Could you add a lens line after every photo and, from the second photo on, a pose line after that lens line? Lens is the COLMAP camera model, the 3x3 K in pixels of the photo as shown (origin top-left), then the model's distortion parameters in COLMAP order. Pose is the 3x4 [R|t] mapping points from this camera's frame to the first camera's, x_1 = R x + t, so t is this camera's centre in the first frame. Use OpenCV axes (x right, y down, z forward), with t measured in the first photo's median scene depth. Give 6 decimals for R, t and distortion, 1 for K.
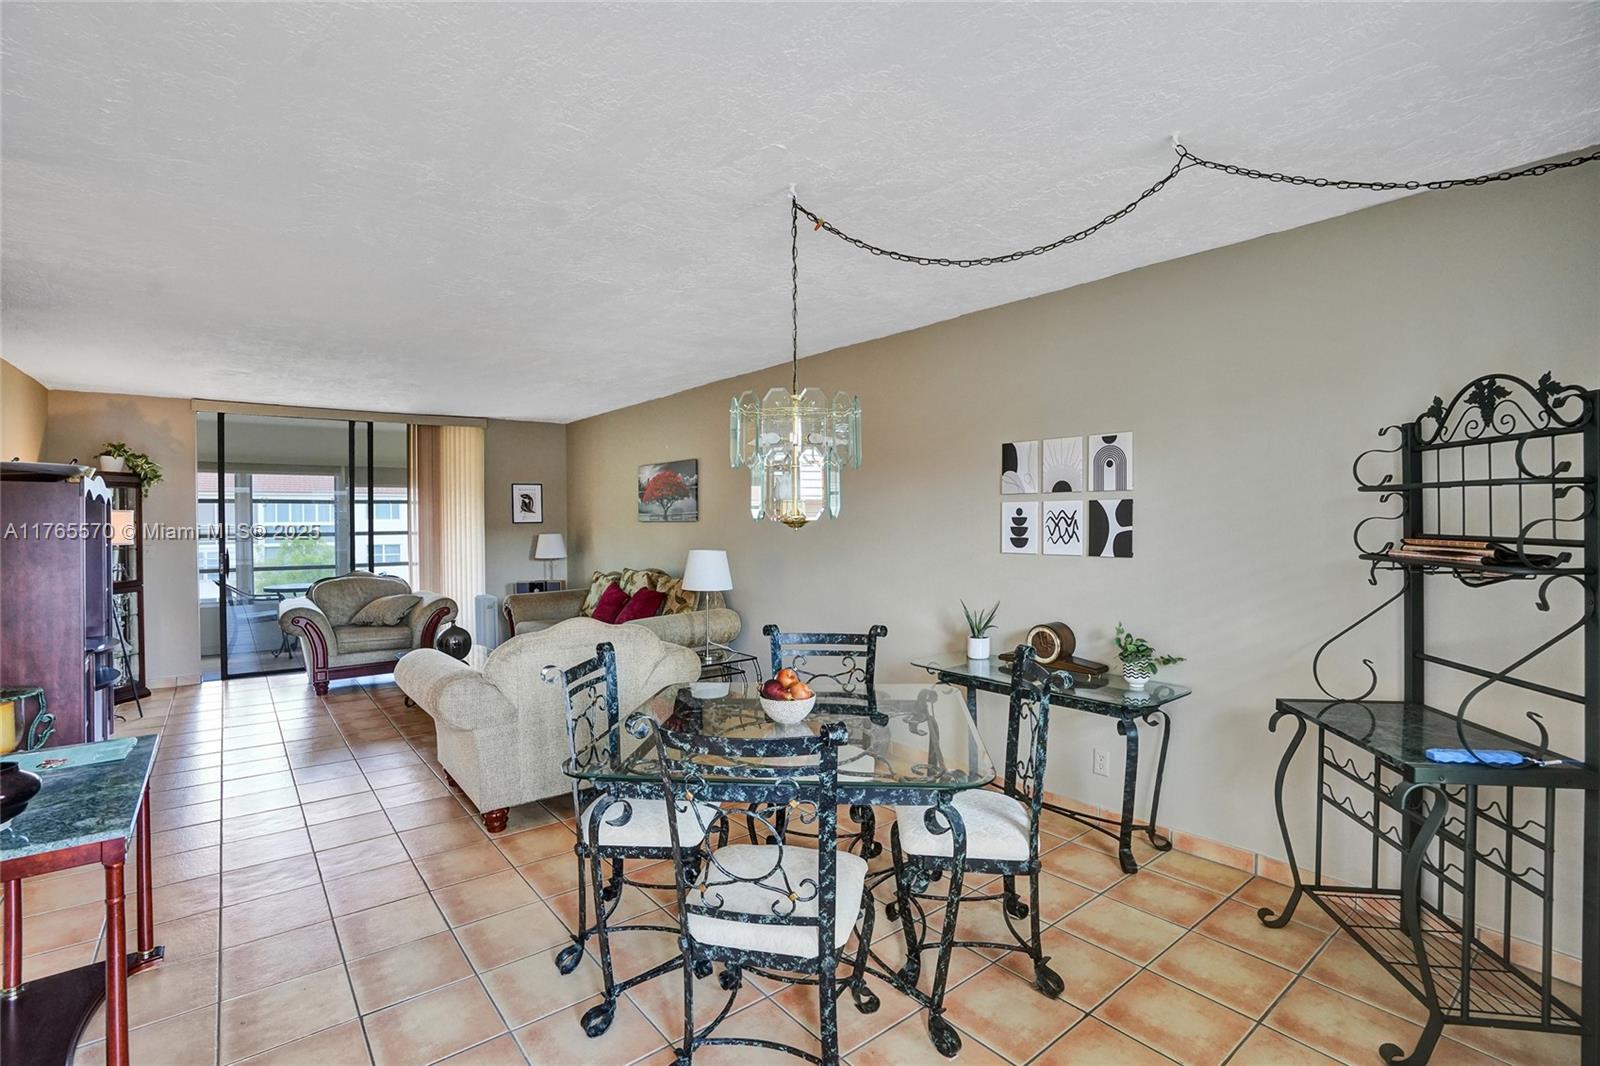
lens RADIAL K [[737.7, 0, 797.9], [0, 737.7, 545.3], [0, 0, 1]] dist [-0.064227, 0.024581]
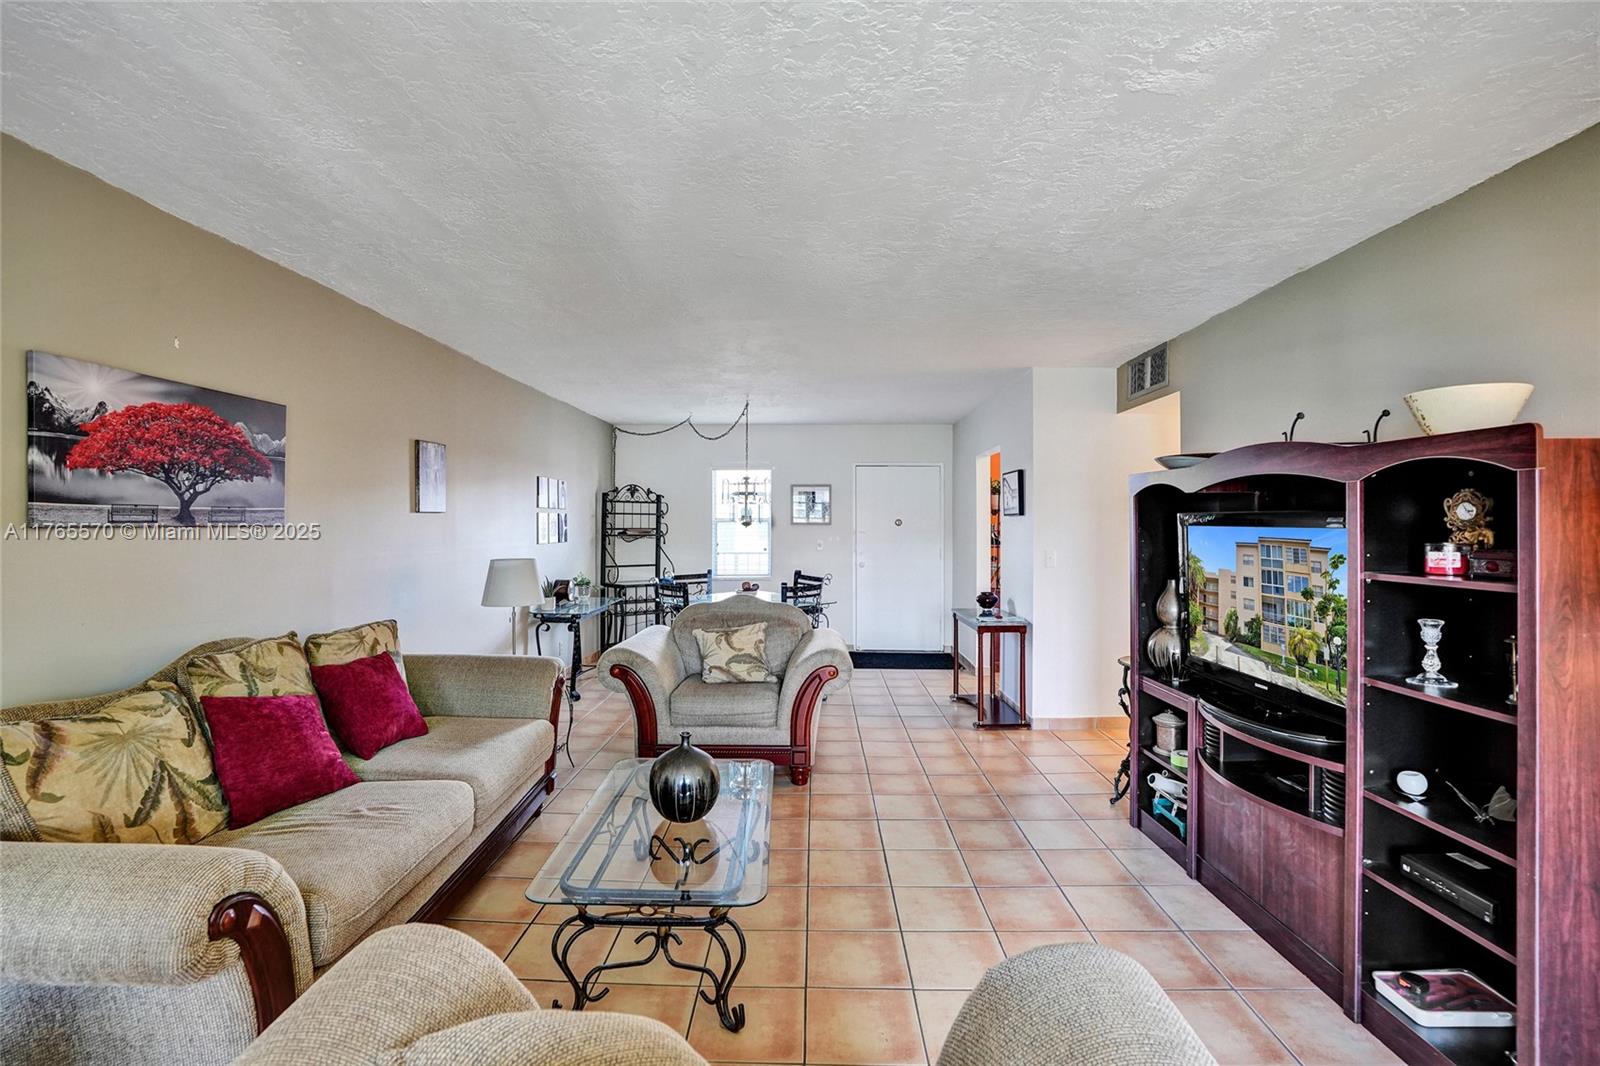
lens RADIAL K [[748.5, 0, 794.1], [0, 748.5, 529.5], [0, 0, 1]] dist [-0.069713, 0.029532]
pose [[-0.767053, 0.001004, 0.641583, -1.764482], [0.028680, 0.999053, 0.032725, -0.087981], [-0.640943, 0.043503, -0.766355, 2.805028]]
